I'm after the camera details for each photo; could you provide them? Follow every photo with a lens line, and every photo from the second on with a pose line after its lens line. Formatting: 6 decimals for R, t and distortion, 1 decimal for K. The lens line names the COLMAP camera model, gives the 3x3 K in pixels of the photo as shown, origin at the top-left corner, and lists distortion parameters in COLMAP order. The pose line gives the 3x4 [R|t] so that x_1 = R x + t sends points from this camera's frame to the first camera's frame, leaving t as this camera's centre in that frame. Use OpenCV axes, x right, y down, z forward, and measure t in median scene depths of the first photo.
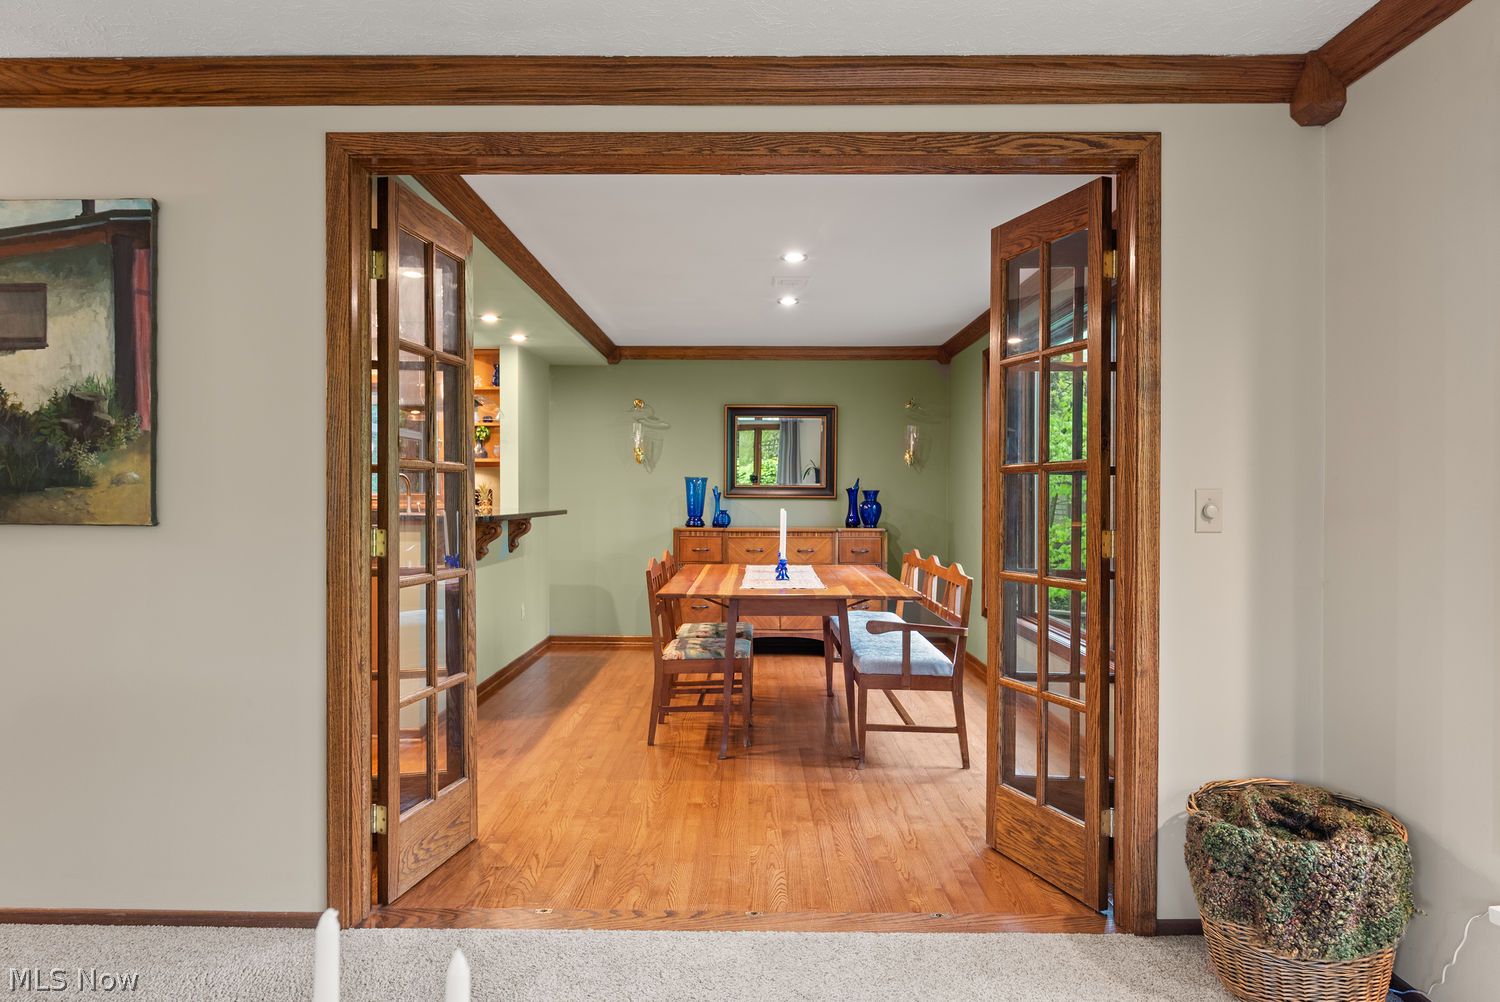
lens RADIAL K [[884.2, 0, 753.8], [0, 884.2, 498.2], [0, 0, 1]] dist [-0.002618, -0.002075]
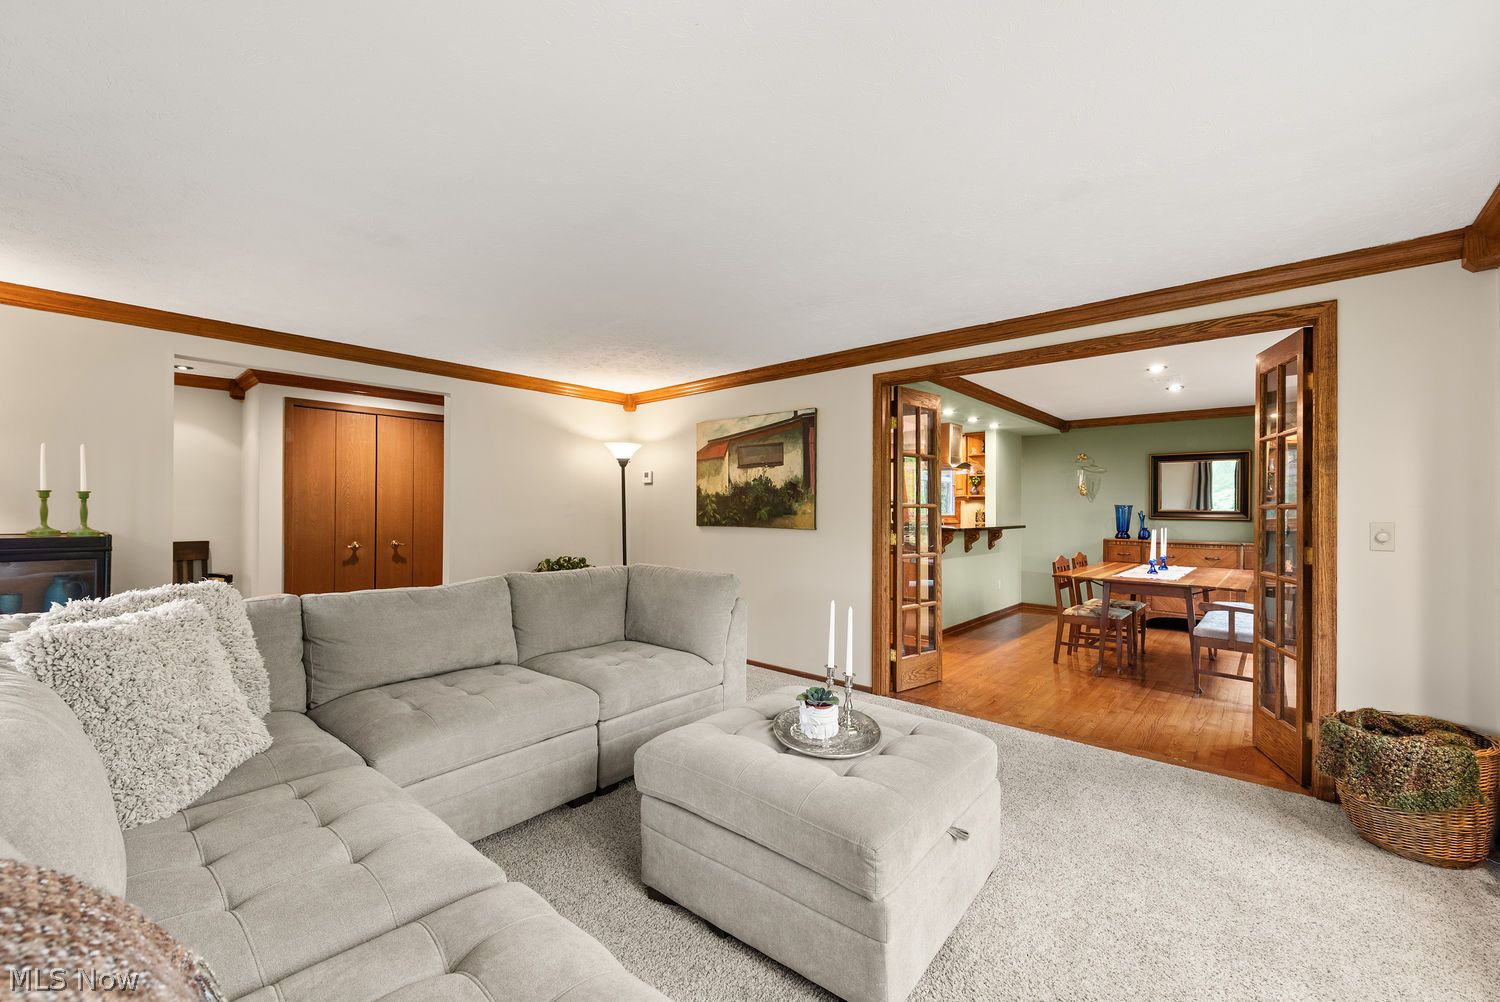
lens RADIAL K [[591.7, 0, 737.7], [0, 591.7, 507.8], [0, 0, 1]] dist [0.002763, 0.000000]
pose [[0.740601, -0.000397, -0.671944, 0.284036], [-0.006506, 0.999949, -0.007761, -0.015828], [0.671913, 0.010120, 0.740561, -0.392199]]
